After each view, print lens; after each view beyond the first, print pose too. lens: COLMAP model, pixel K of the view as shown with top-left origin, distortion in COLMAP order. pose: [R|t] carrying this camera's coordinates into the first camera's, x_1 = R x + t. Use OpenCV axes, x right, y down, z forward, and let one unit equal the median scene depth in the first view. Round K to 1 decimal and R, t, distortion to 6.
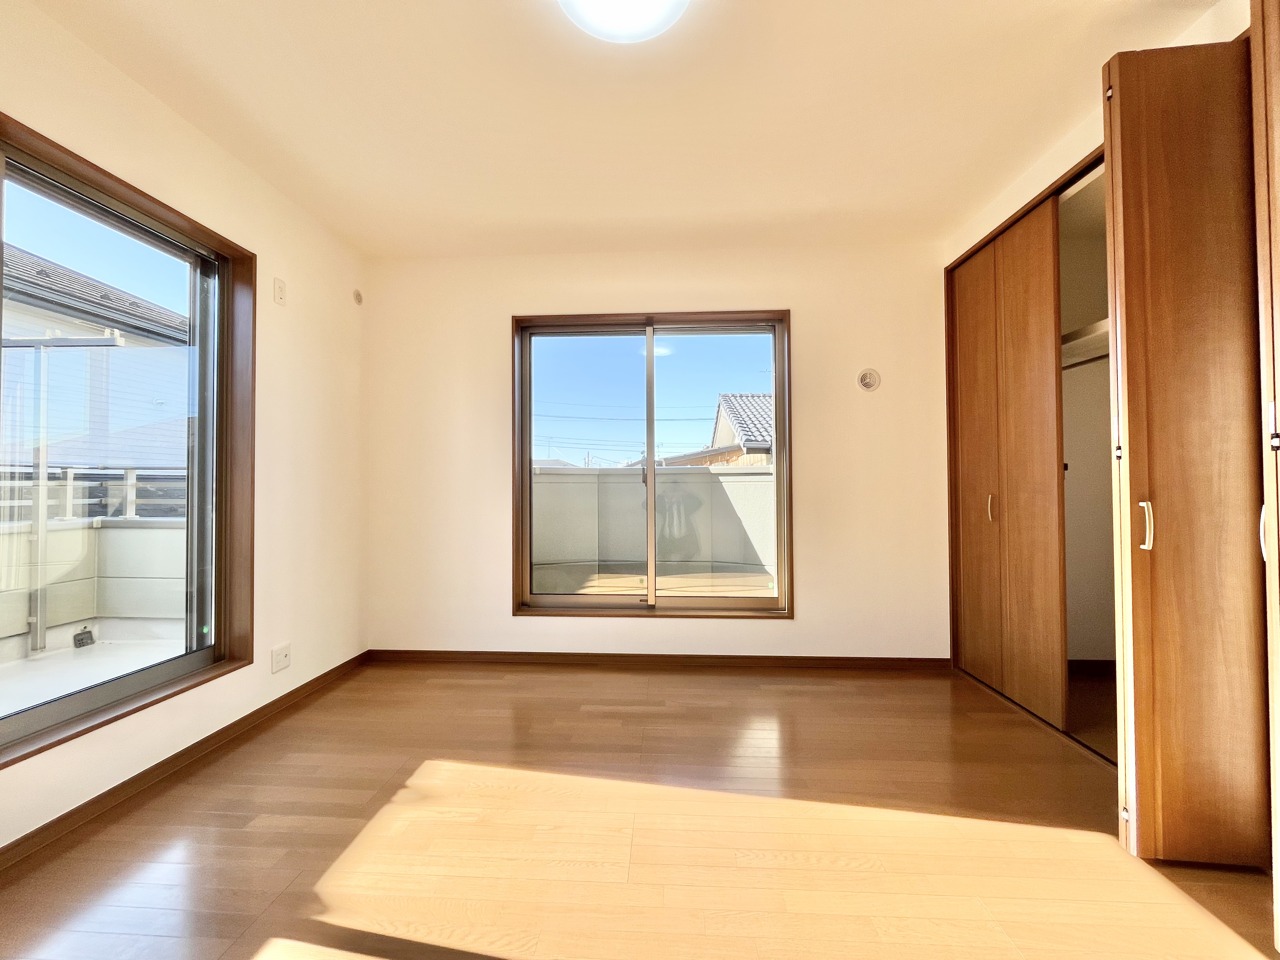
lens RADIAL K [[519.8, 0, 635.6], [0, 519.8, 476.5], [0, 0, 1]] dist [-0.002102, -0.000641]
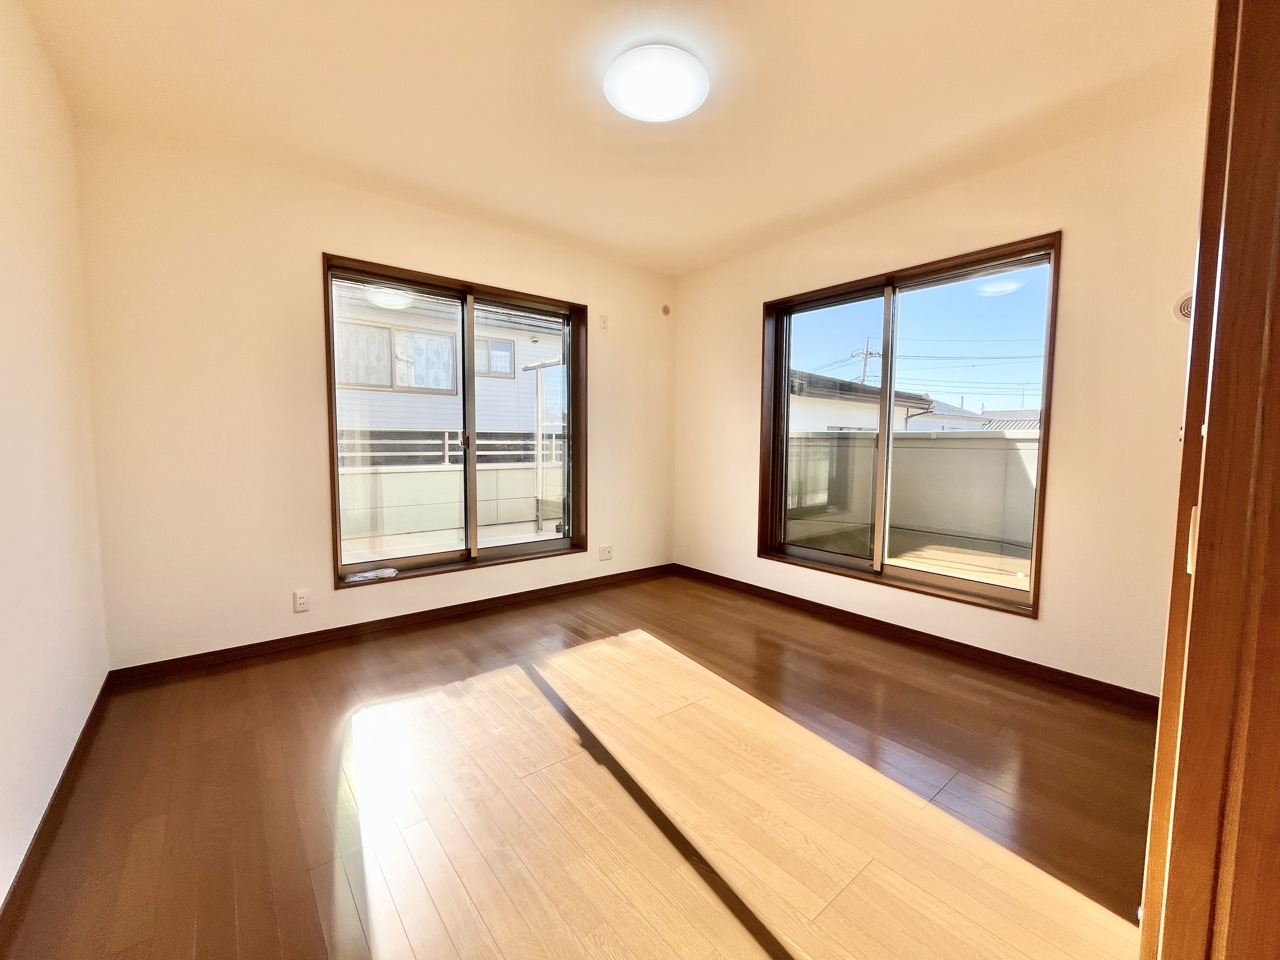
lens RADIAL K [[519.8, 0, 640.9], [0, 519.8, 476.1], [0, 0, 1]] dist [-0.002102, -0.000641]
pose [[0.674054, 0.059870, -0.736251, 0.499872], [0.001716, 0.996580, 0.082610, -0.021481], [0.738680, -0.056947, 0.671647, -0.002708]]
